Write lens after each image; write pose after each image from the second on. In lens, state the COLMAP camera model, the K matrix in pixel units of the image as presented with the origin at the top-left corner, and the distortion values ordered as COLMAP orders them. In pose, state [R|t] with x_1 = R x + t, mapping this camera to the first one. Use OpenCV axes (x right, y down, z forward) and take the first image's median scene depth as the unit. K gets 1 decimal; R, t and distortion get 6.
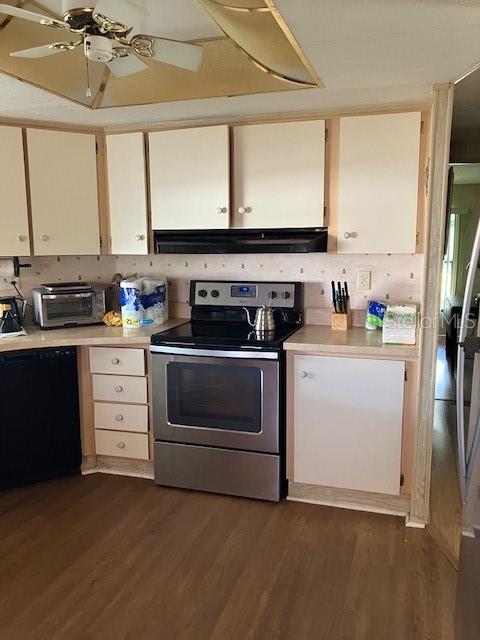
lens RADIAL K [[524.3, 0, 243.6], [0, 524.3, 326.9], [0, 0, 1]] dist [0.015217, 0.004575]
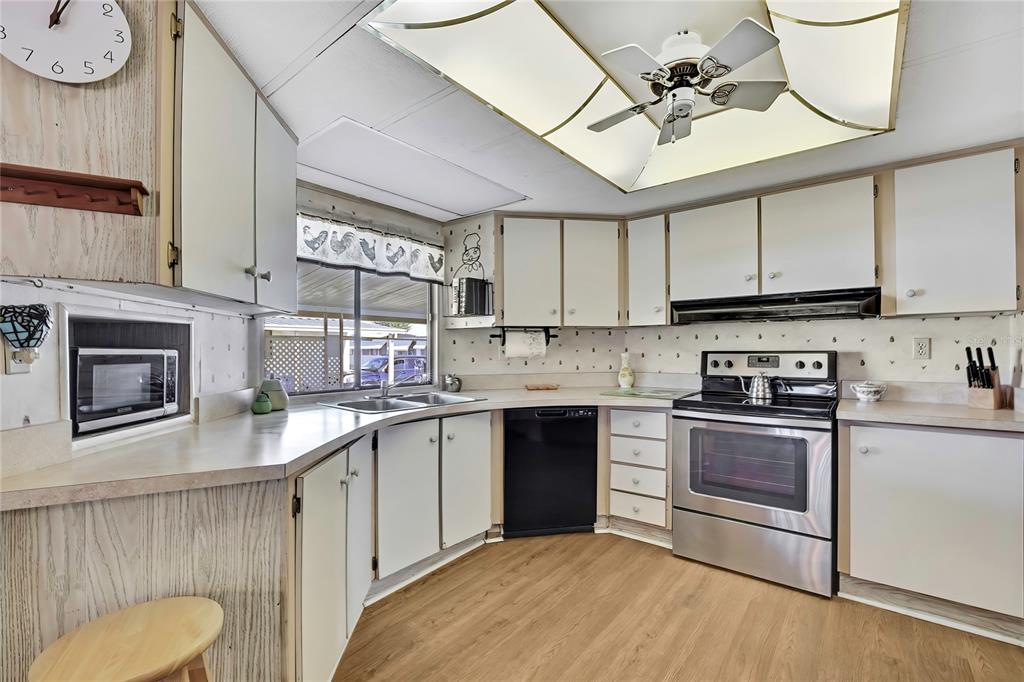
lens RADIAL K [[444.3, 0, 512.5], [0, 444.3, 350.1], [0, 0, 1]] dist [-0.013400, 0.001676]
pose [[0.930882, -0.001094, -0.365319, -0.145335], [-0.051973, 0.989427, -0.135398, 0.050809], [0.361605, 0.145026, 0.920983, 0.075715]]
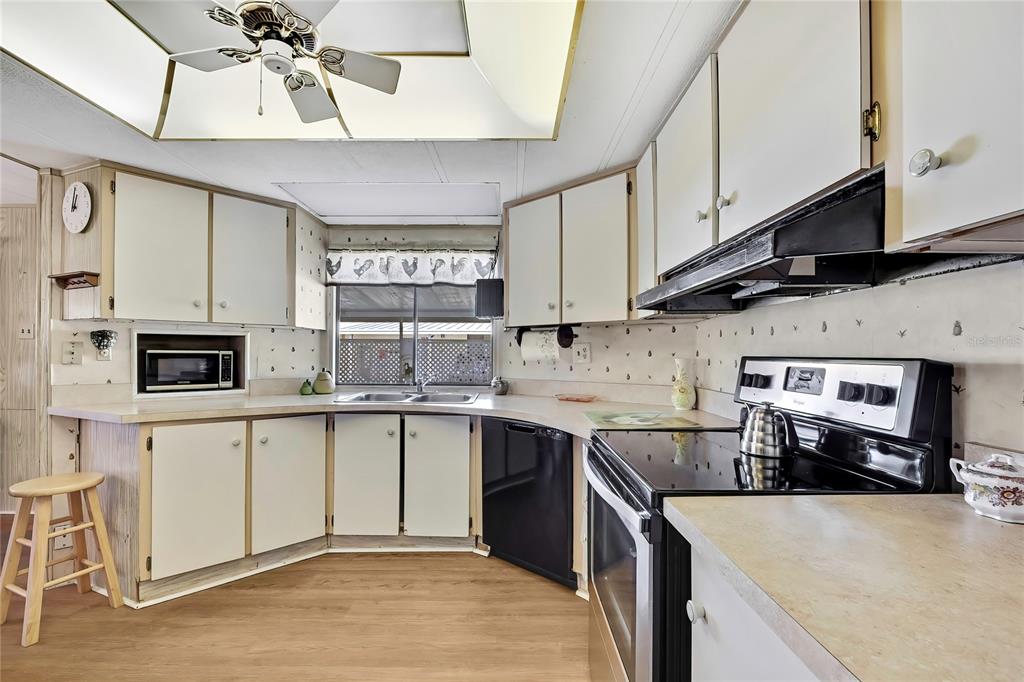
lens RADIAL K [[444.3, 0, 528.4], [0, 444.3, 350.7], [0, 0, 1]] dist [-0.013400, 0.001676]
pose [[0.293624, -0.000537, -0.955921, 0.320923], [-0.144200, 0.988532, -0.044848, -0.043911], [0.944982, 0.151012, 0.290179, 0.706061]]
